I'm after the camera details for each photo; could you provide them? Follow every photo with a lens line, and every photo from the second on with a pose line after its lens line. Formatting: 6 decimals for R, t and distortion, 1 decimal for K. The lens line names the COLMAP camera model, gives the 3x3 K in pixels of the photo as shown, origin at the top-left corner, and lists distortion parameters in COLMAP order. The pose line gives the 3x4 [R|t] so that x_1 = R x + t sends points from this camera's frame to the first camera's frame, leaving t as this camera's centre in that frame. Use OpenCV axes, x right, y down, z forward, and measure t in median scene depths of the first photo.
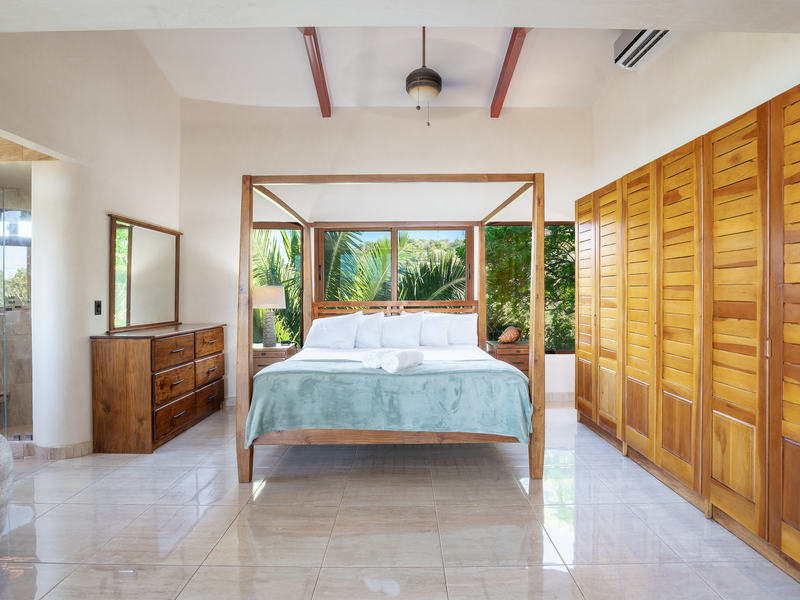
lens RADIAL K [[447.3, 0, 399.4], [0, 447.3, 293.3], [0, 0, 1]] dist [-0.030153, 0.000359]
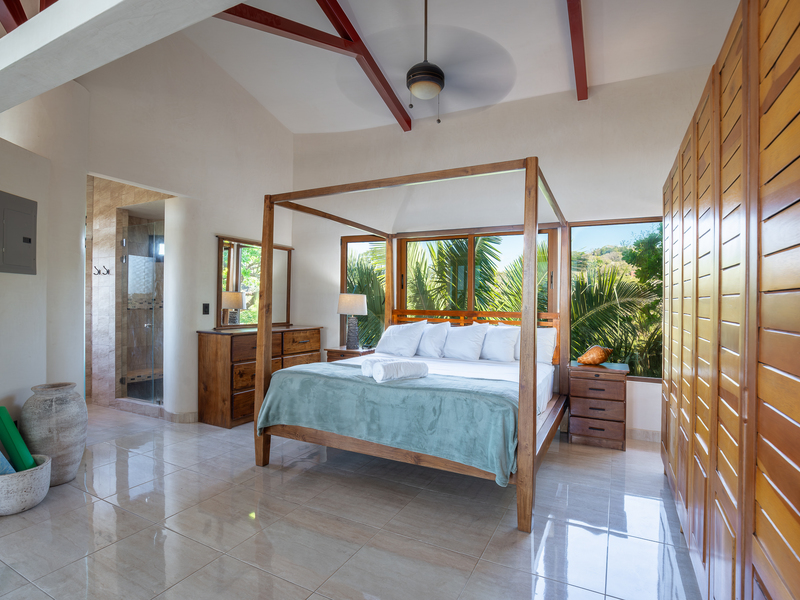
lens RADIAL K [[427.4, 0, 400.0], [0, 427.4, 300.0], [0, 0, 1]] dist [-0.039607, -0.000018]
pose [[0.886923, 0.015759, -0.461649, 0.459306], [-0.019313, 0.999809, -0.002974, -0.000911], [0.461514, 0.011554, 0.887058, 0.199303]]
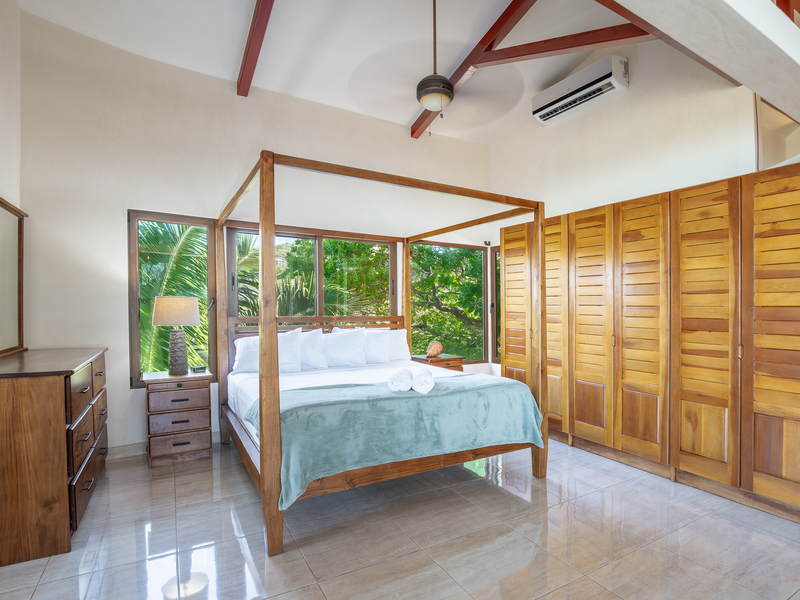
lens RADIAL K [[434.9, 0, 409.0], [0, 434.9, 313.9], [0, 0, 1]] dist [-0.029707, 0.000349]
pose [[0.855307, 0.005636, 0.518091, -0.531135], [-0.012462, 0.999875, 0.009697, 0.001933], [-0.517972, -0.014750, 0.855270, 0.250279]]
